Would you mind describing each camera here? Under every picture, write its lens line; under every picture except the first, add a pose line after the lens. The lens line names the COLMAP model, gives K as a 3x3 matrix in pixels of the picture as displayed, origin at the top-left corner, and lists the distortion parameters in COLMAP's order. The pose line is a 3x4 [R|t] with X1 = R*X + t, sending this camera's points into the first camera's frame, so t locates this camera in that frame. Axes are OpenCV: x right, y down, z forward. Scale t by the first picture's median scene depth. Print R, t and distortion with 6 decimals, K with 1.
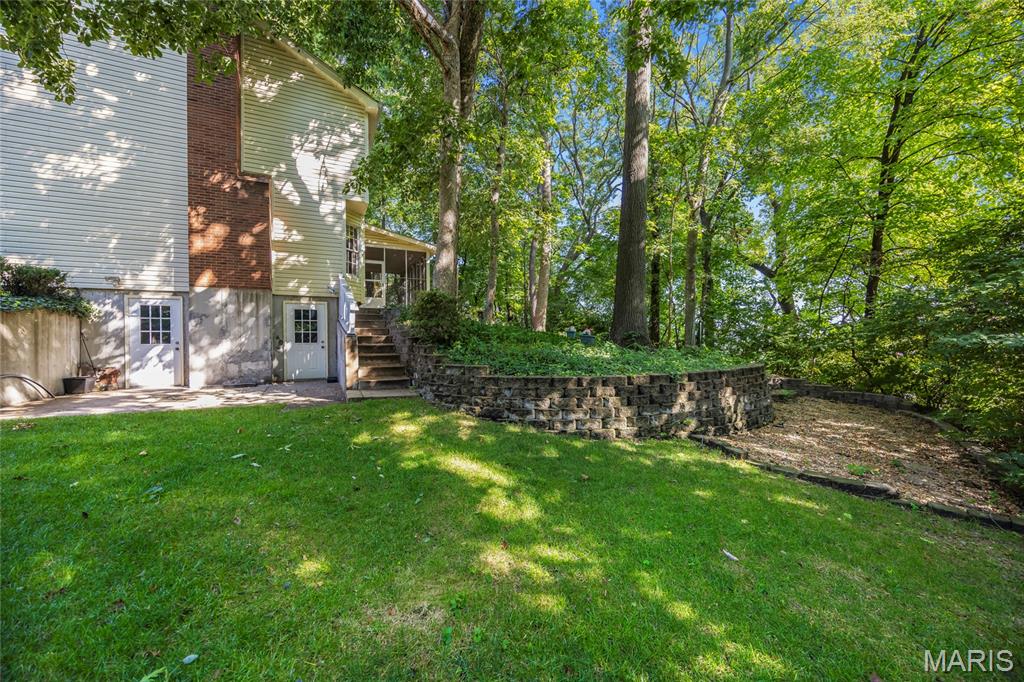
lens RADIAL K [[404.9, 0, 508.9], [0, 404.9, 344.4], [0, 0, 1]] dist [0.003009, 0.000073]
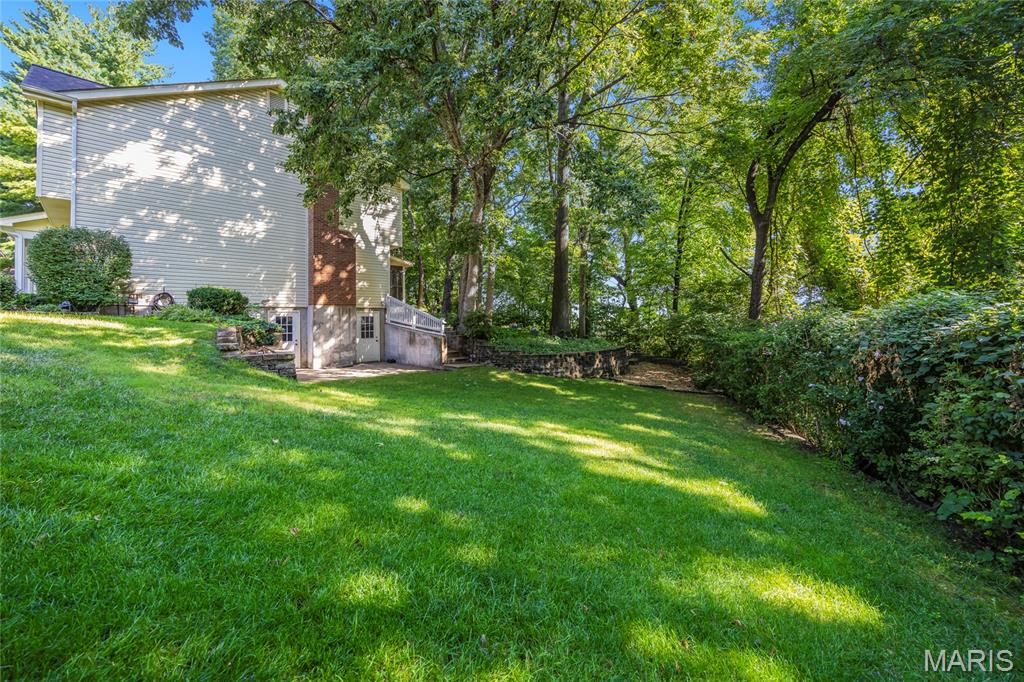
lens RADIAL K [[404.9, 0, 519.9], [0, 404.9, 314.3], [0, 0, 1]] dist [0.003009, 0.000073]
pose [[0.945373, 0.002780, 0.325979, -0.518072], [0.006863, 0.999572, -0.028427, -0.053042], [-0.325918, 0.029111, 0.944950, -0.735818]]
